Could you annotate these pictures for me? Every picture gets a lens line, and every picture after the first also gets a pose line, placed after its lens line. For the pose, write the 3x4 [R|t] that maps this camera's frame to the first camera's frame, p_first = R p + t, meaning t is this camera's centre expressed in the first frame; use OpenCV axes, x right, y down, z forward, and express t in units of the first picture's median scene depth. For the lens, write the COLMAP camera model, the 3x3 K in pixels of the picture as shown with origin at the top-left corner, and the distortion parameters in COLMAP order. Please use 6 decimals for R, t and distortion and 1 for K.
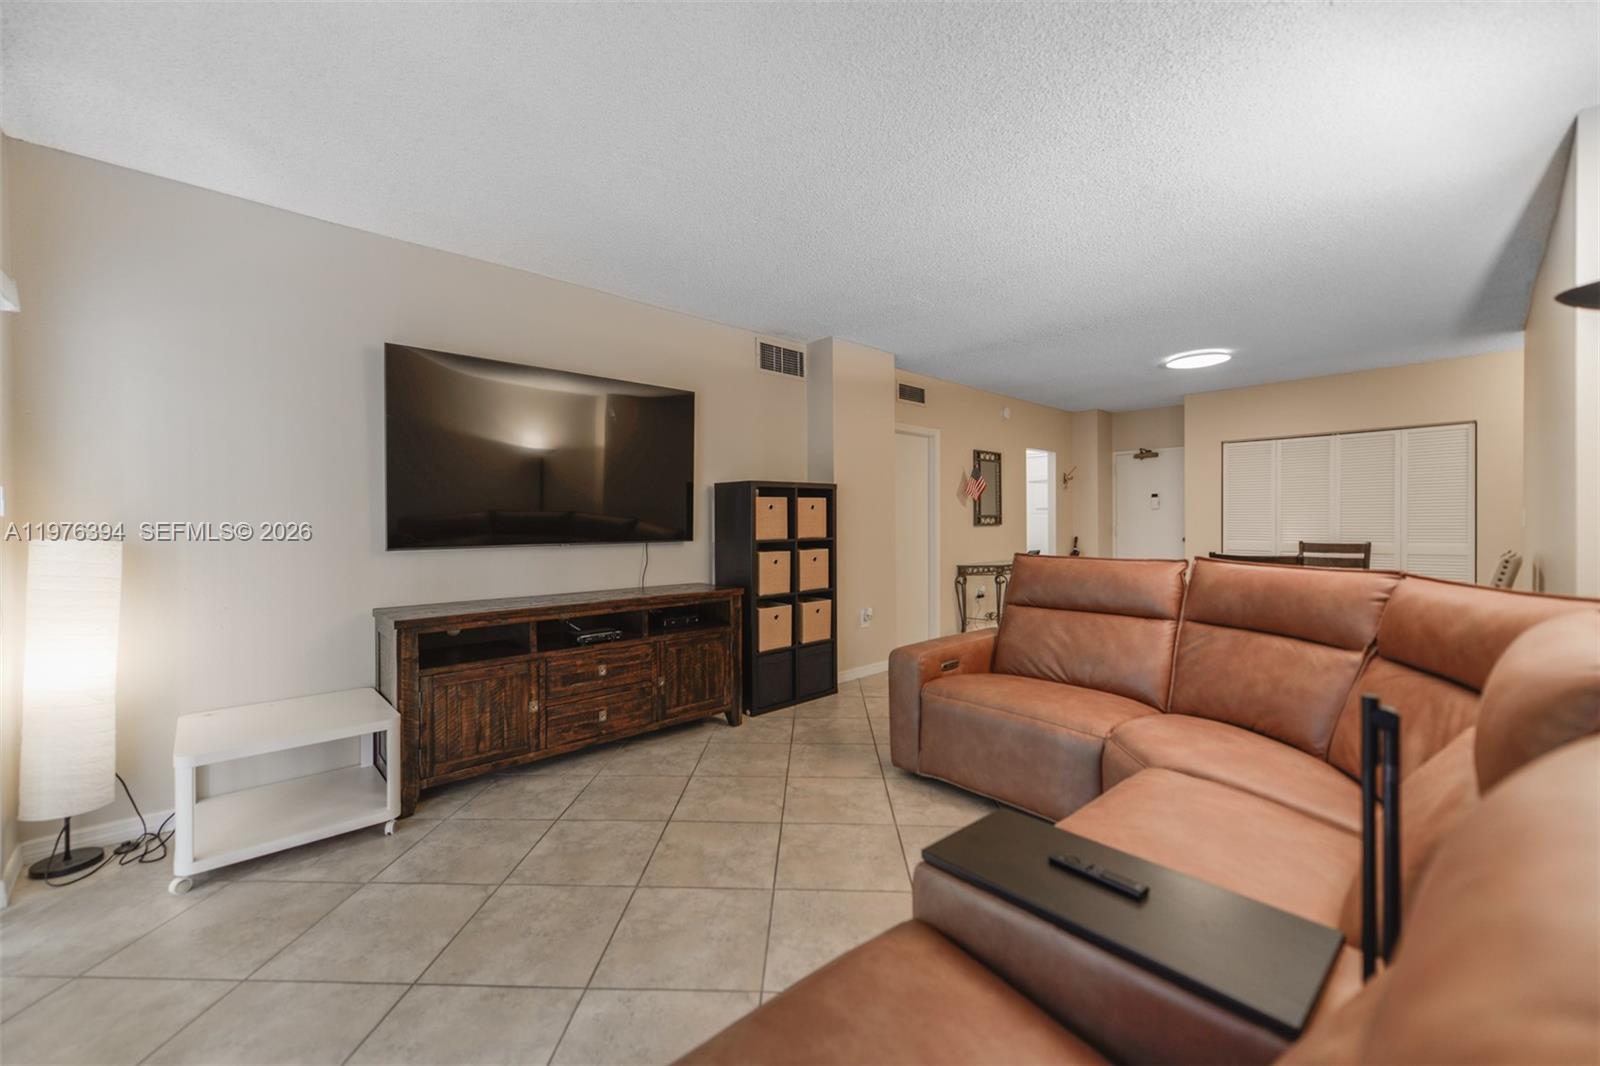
lens RADIAL K [[637.7, 0, 777.1], [0, 637.7, 526.0], [0, 0, 1]] dist [-0.003270, -0.000503]
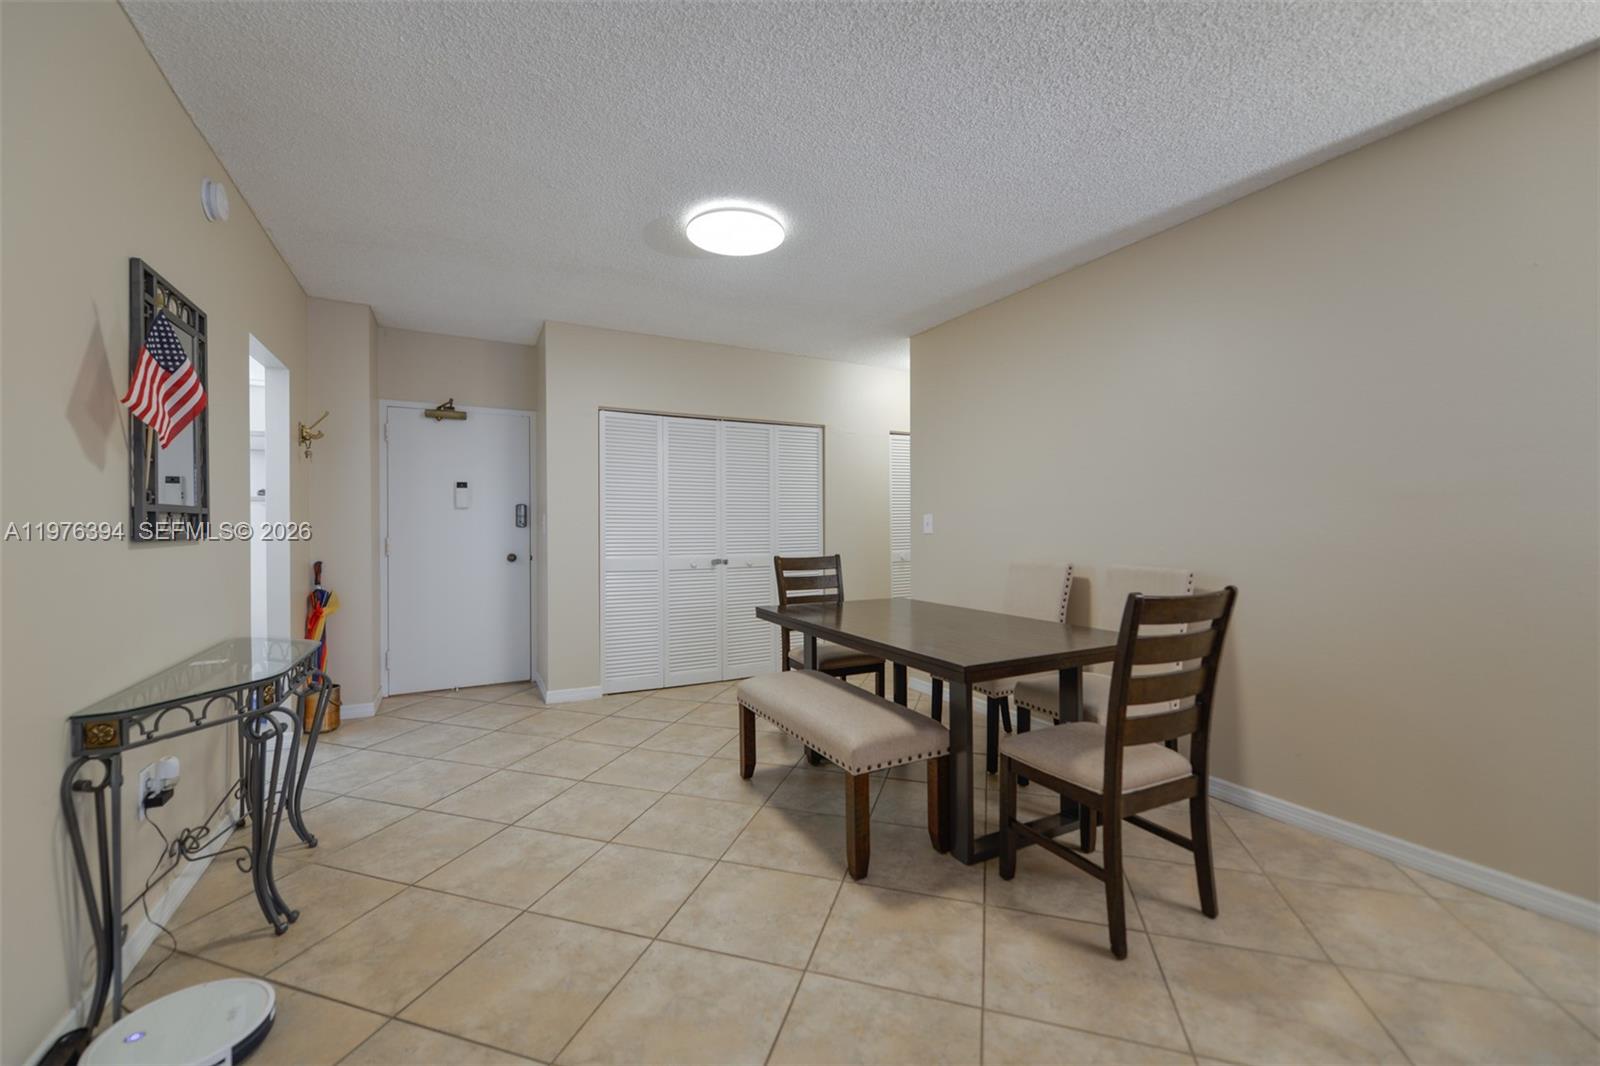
lens RADIAL K [[635.3, 0, 793.6], [0, 635.3, 528.2], [0, 0, 1]] dist [0.001255, -0.000406]
pose [[0.241255, 0.003328, 0.970456, 0.118417], [0.009557, 0.999937, -0.005804, -0.002284], [-0.970415, 0.010675, 0.241208, 0.668924]]
